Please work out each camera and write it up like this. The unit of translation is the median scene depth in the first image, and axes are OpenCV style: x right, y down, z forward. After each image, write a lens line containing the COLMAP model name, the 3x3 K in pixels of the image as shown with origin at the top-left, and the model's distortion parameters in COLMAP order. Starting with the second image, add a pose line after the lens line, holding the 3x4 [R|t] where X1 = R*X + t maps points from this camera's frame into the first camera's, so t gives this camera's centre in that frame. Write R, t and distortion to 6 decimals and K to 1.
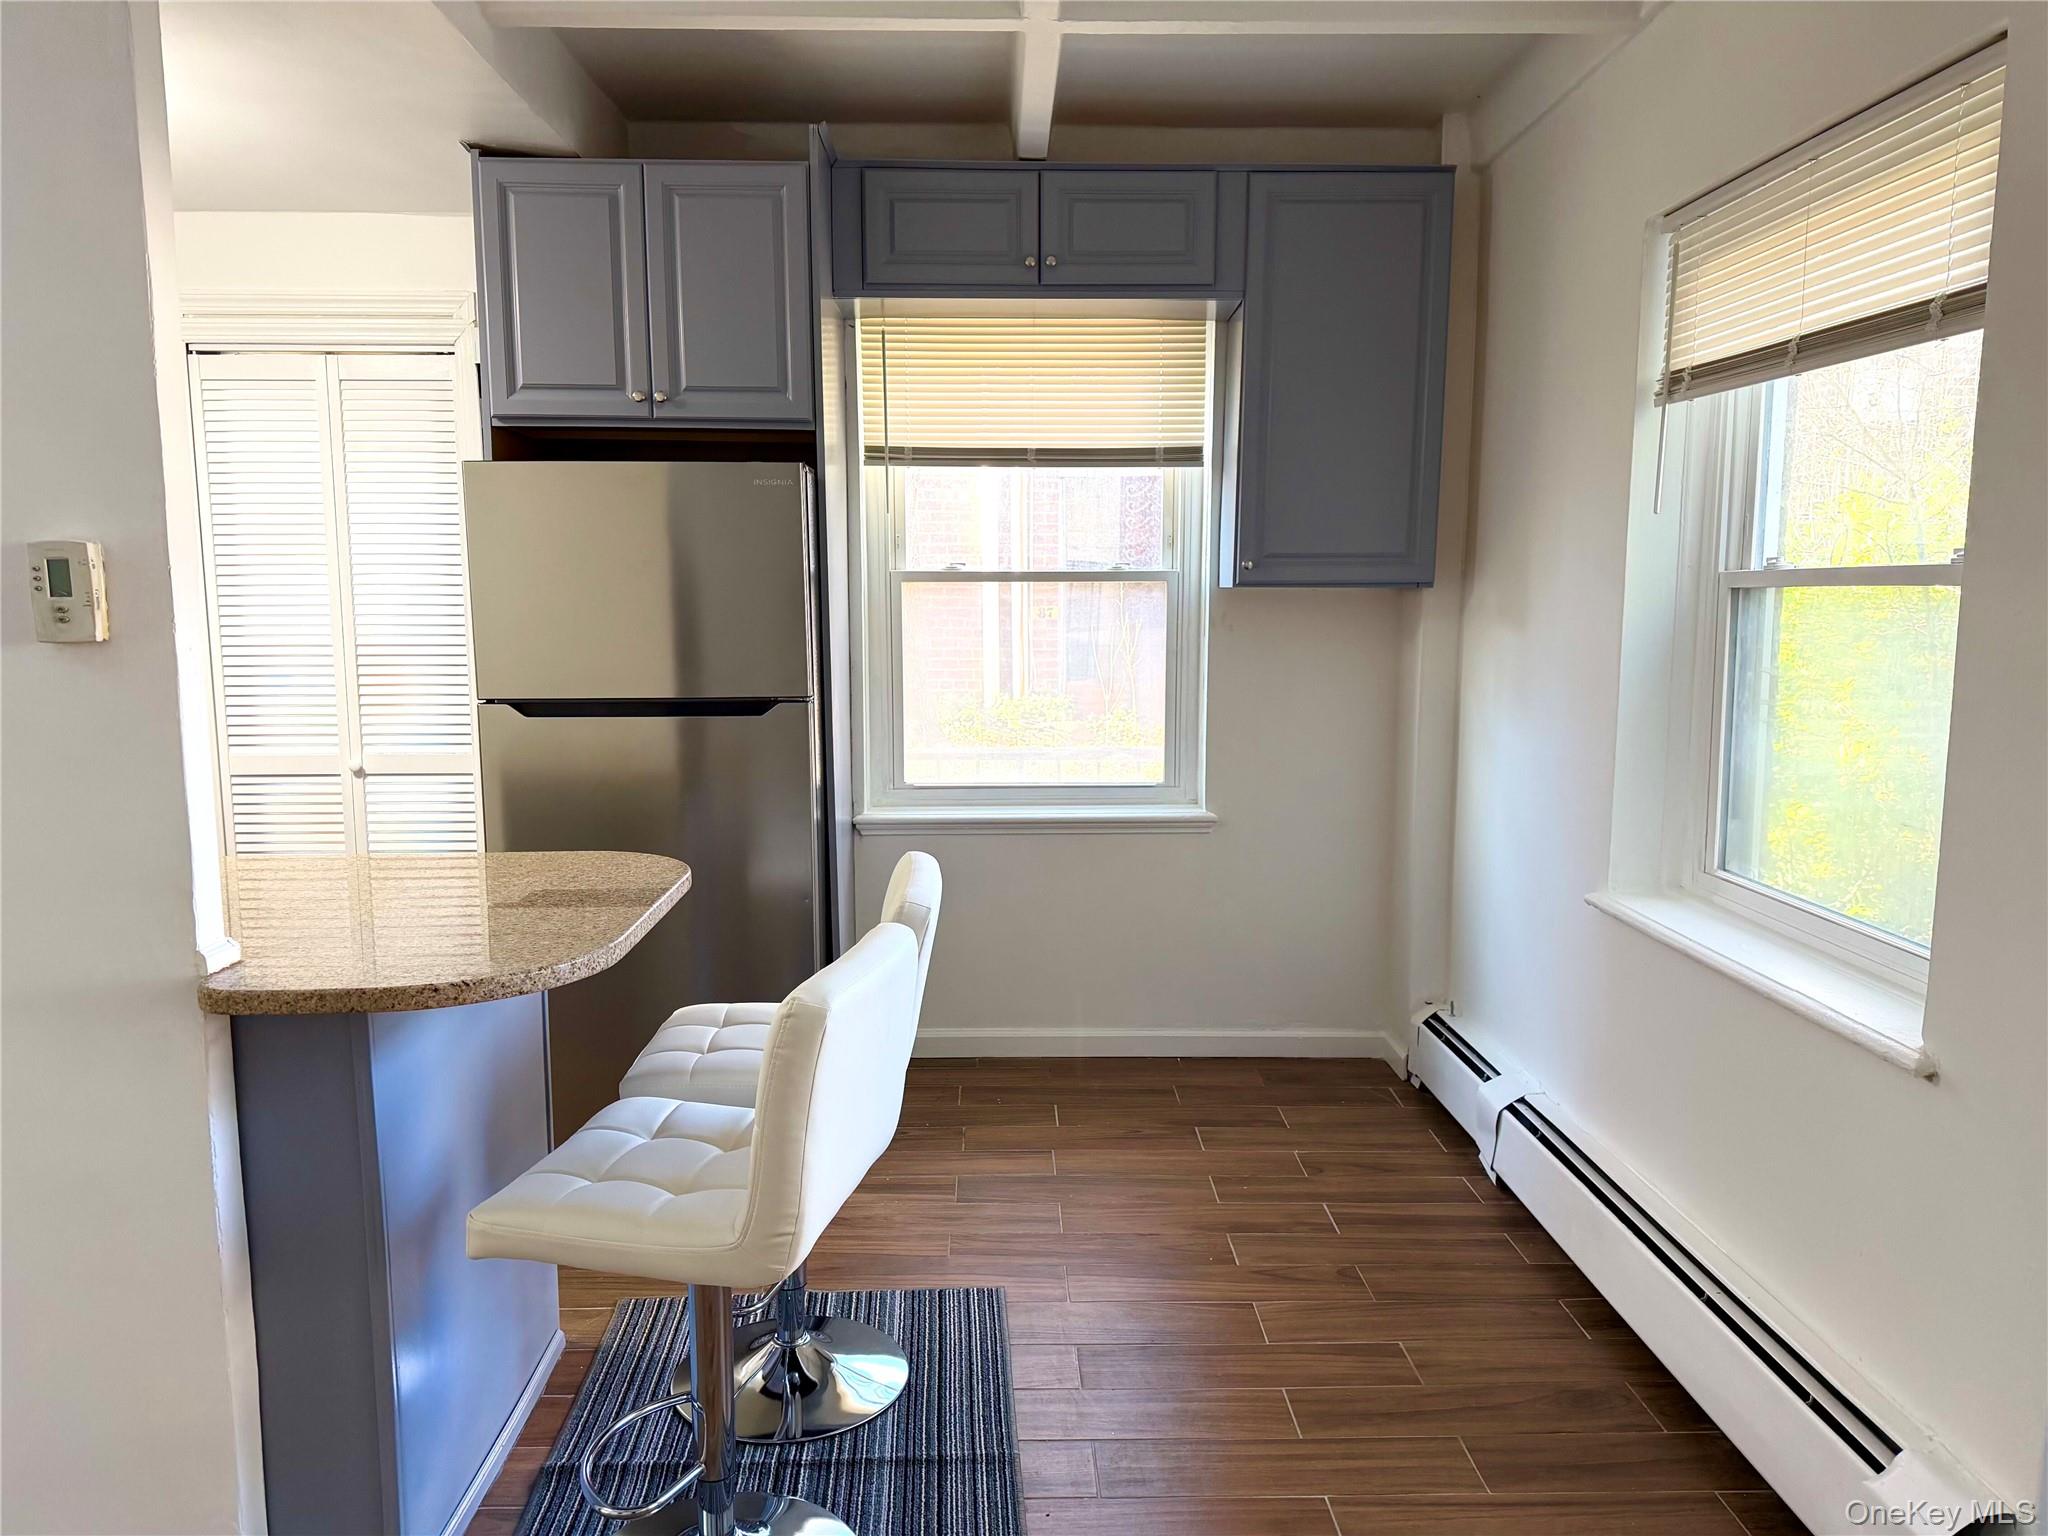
lens RADIAL K [[1492.4, 0, 1028.6], [0, 1492.4, 765.7], [0, 0, 1]] dist [0.176742, -0.275841]
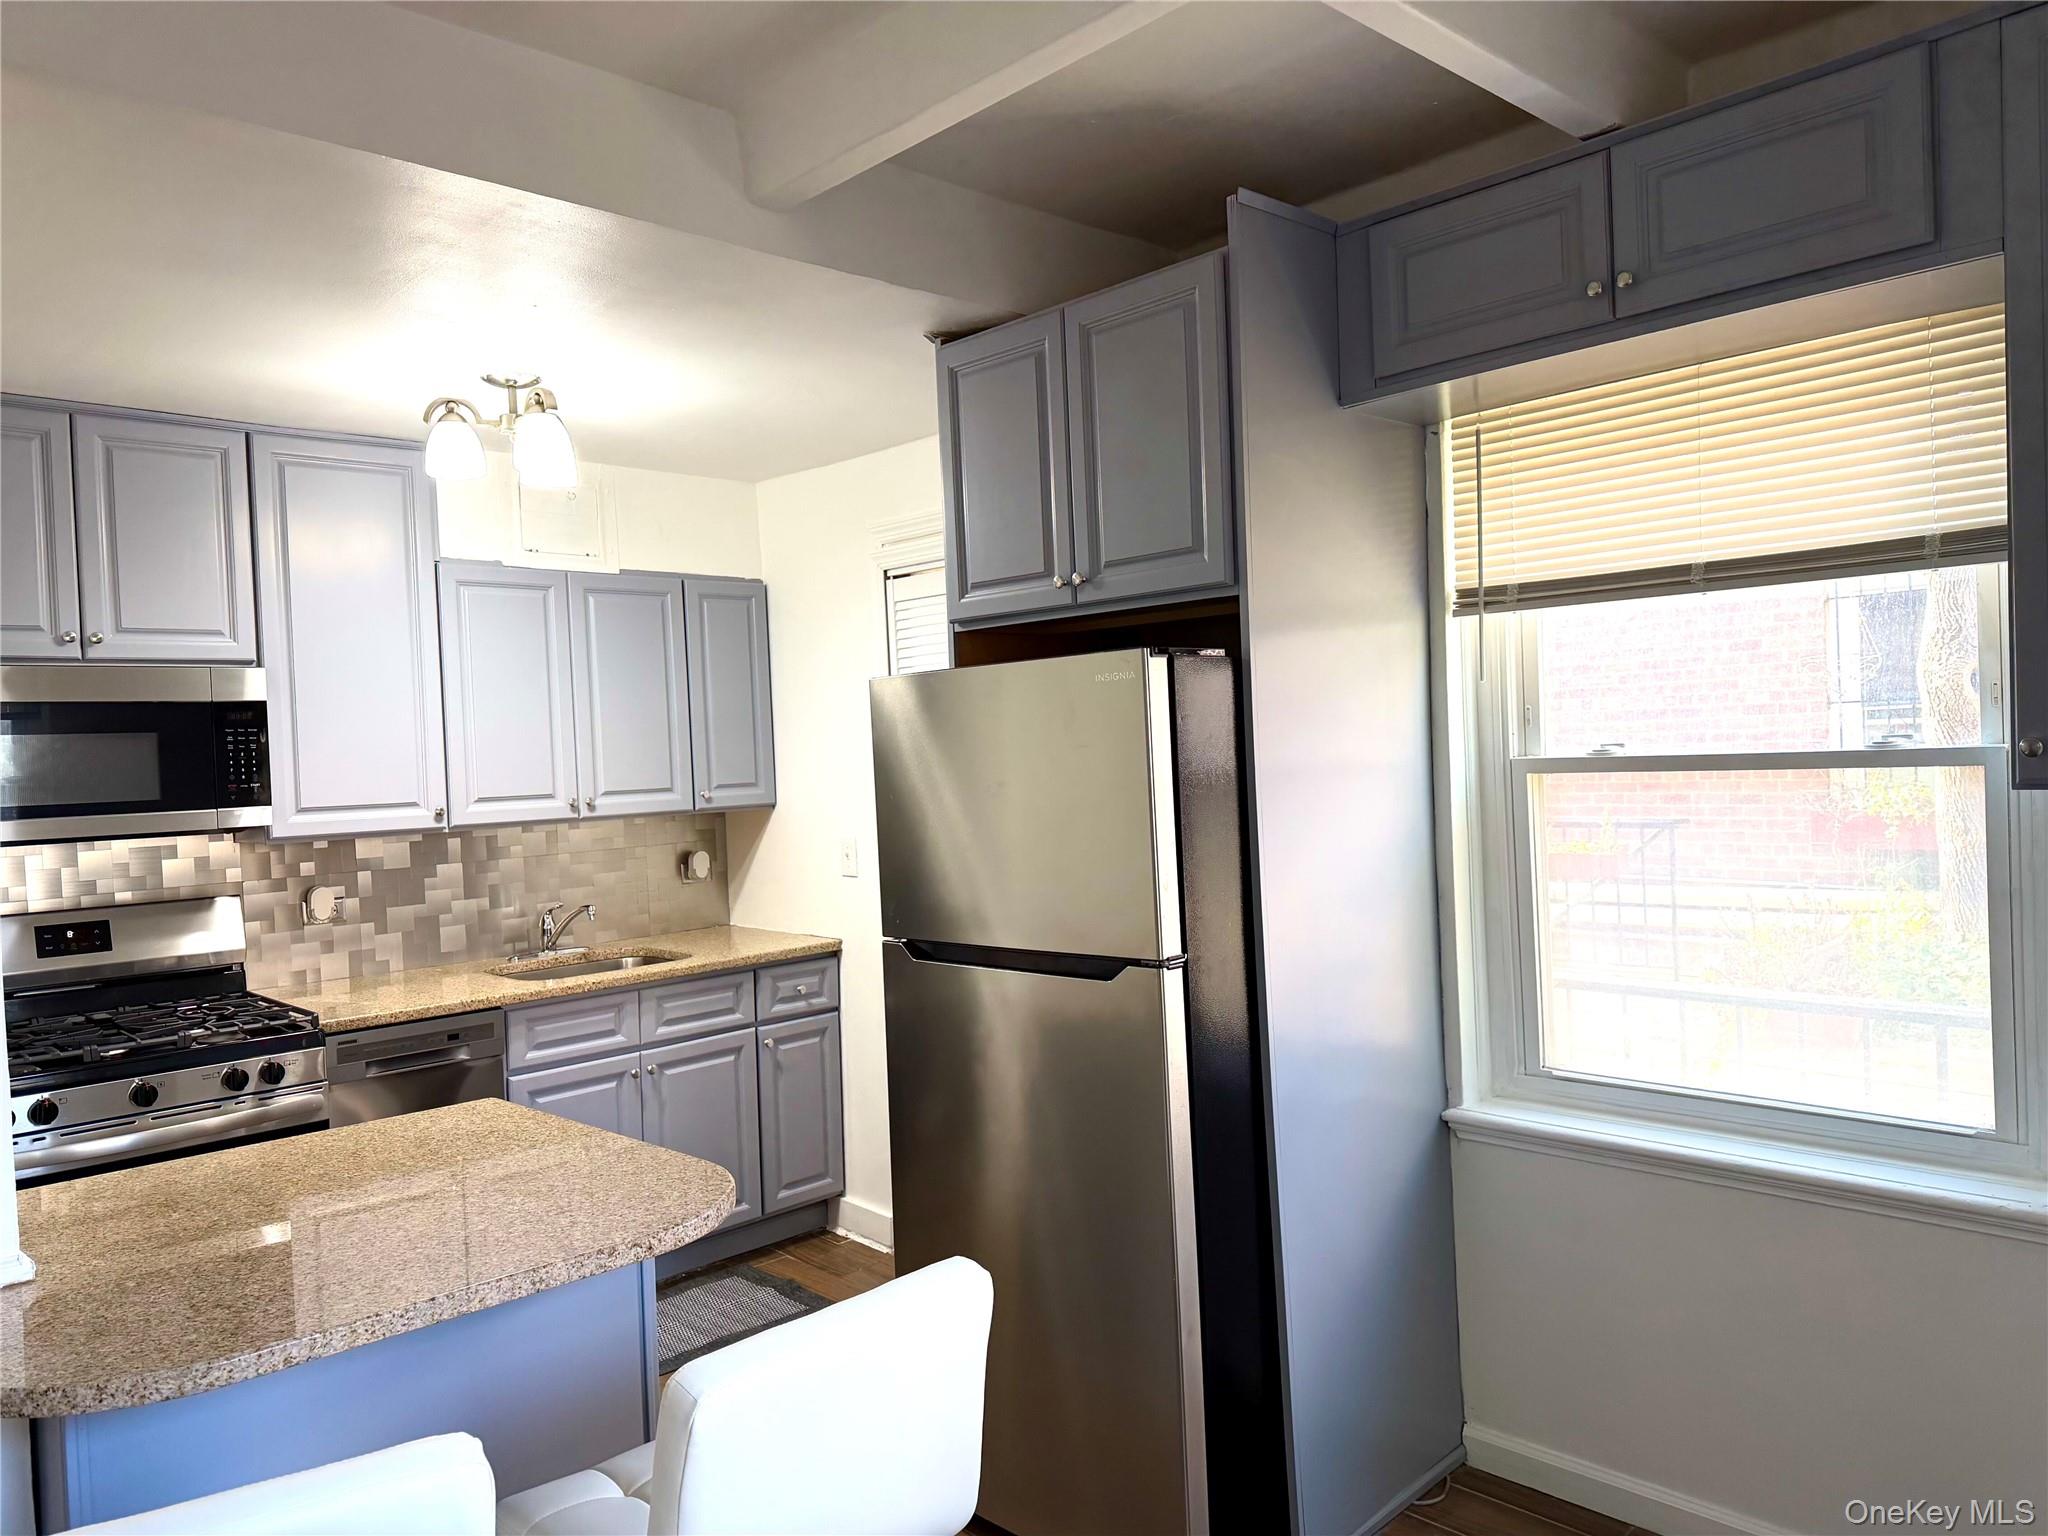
lens RADIAL K [[1492.4, 0, 1028.6], [0, 1492.4, 765.7], [0, 0, 1]] dist [0.176742, -0.275841]
pose [[0.671709, -0.018677, -0.740579, 0.339340], [-0.042067, 0.997107, -0.063301, -0.088333], [0.739620, 0.073674, 0.668981, 0.440732]]
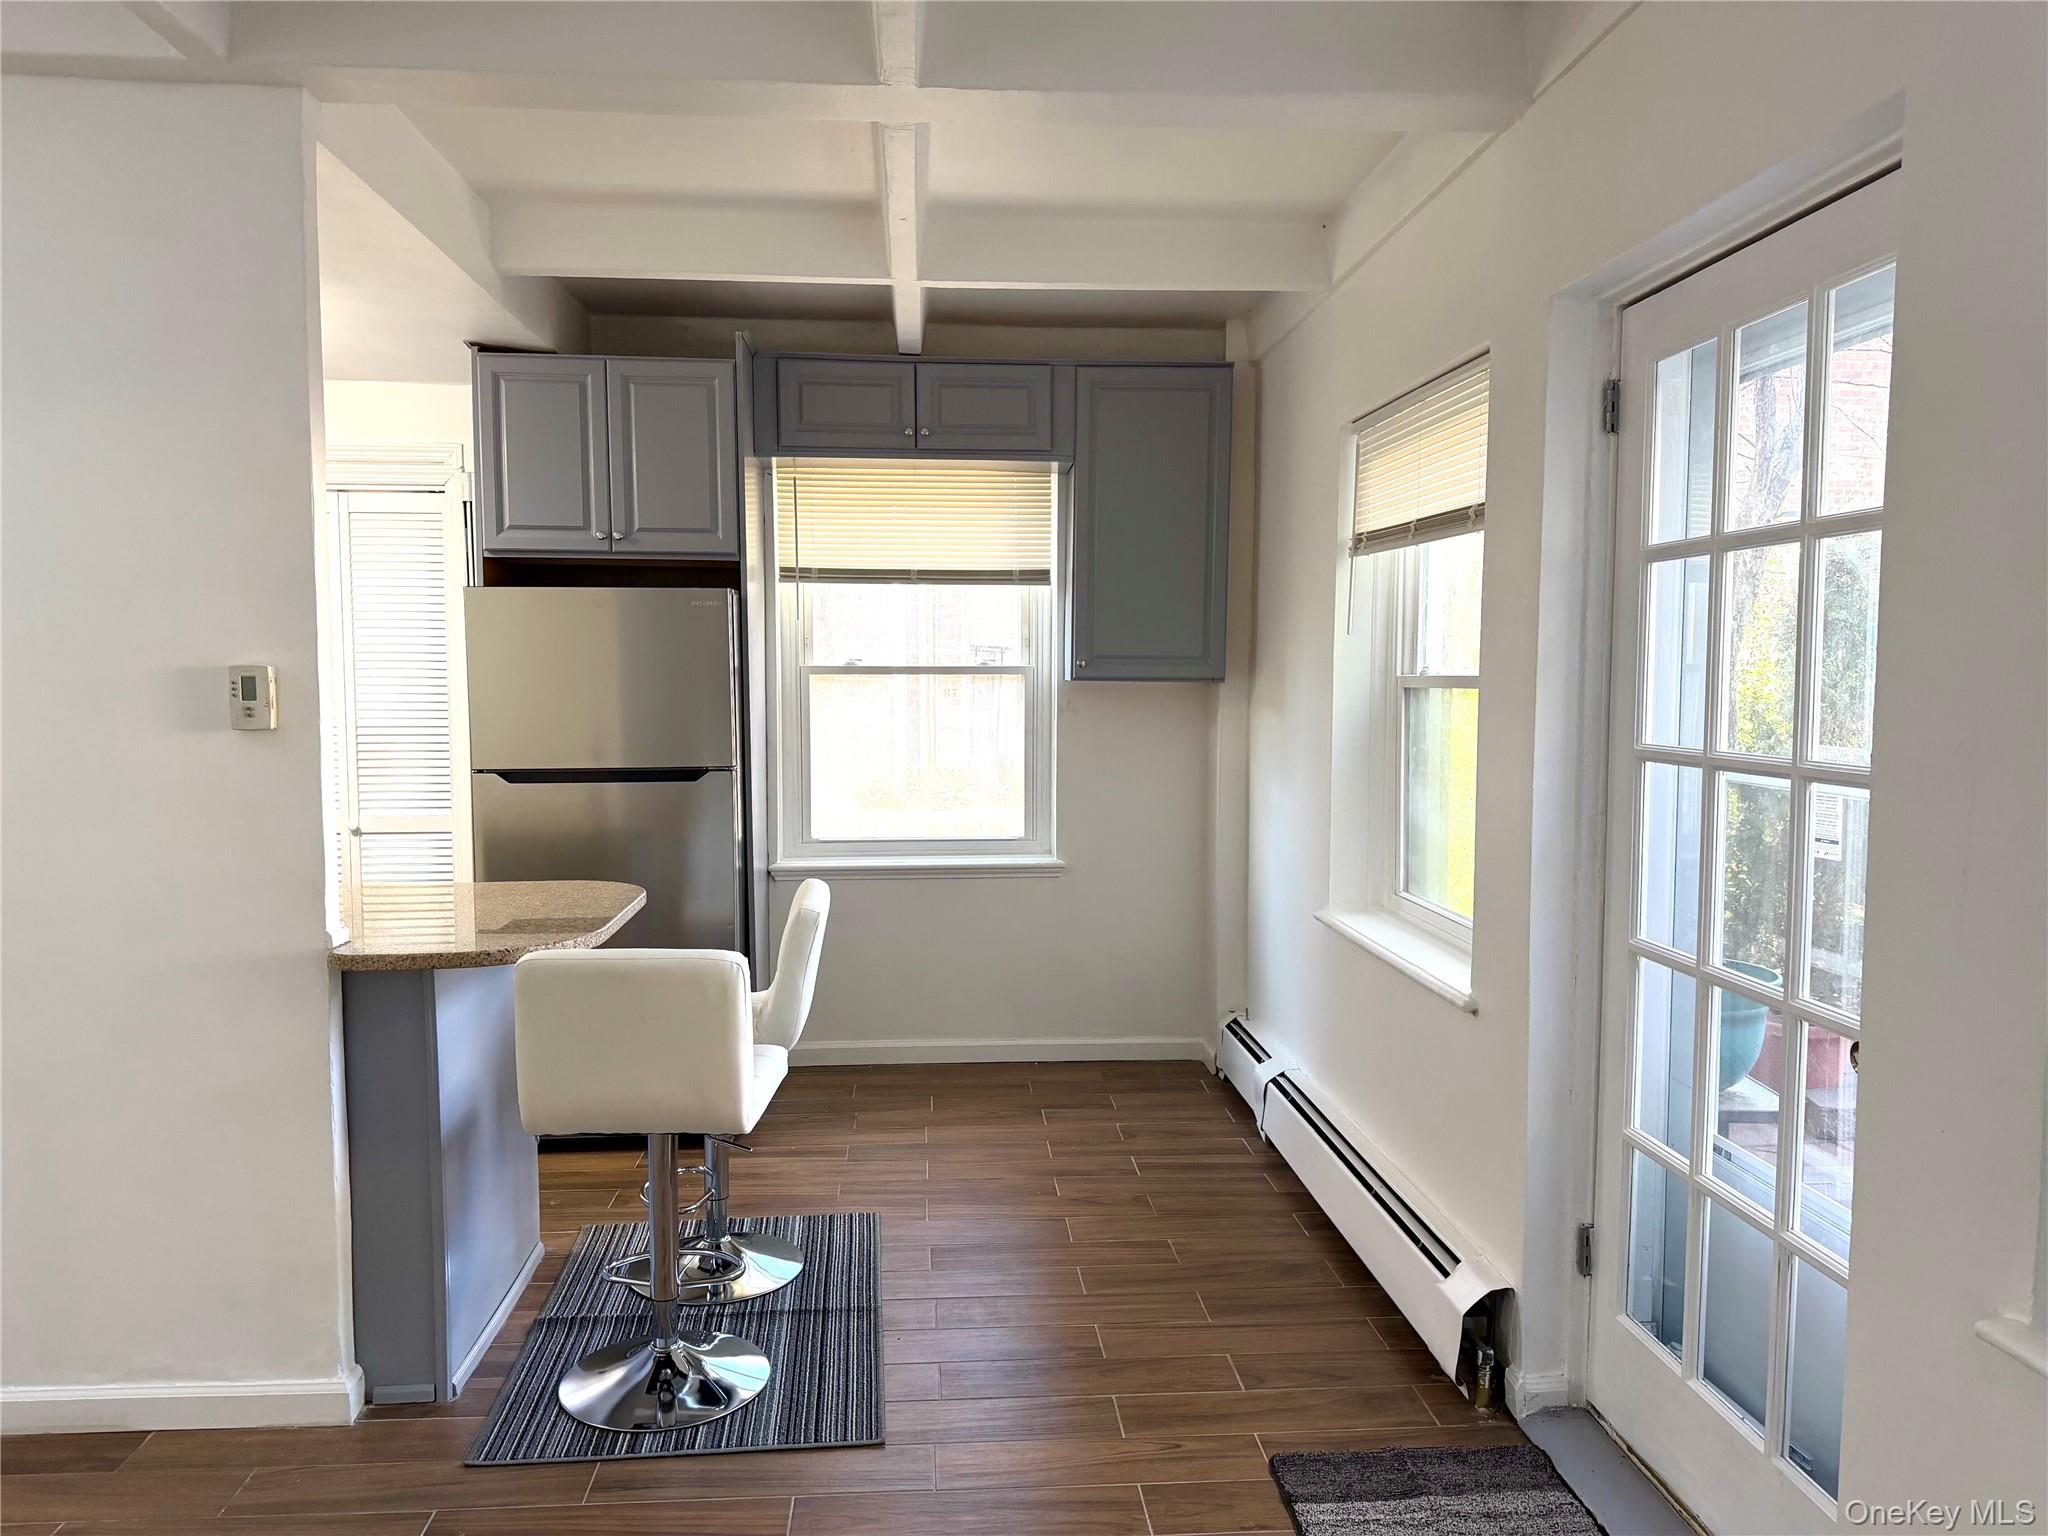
lens RADIAL K [[1492.4, 0, 1028.6], [0, 1492.4, 765.7], [0, 0, 1]] dist [0.176742, -0.275841]
pose [[0.998731, -0.001743, 0.050332, 0.040737], [0.004269, 0.998734, -0.050121, 0.018409], [-0.050181, 0.050272, 0.997474, -0.290191]]
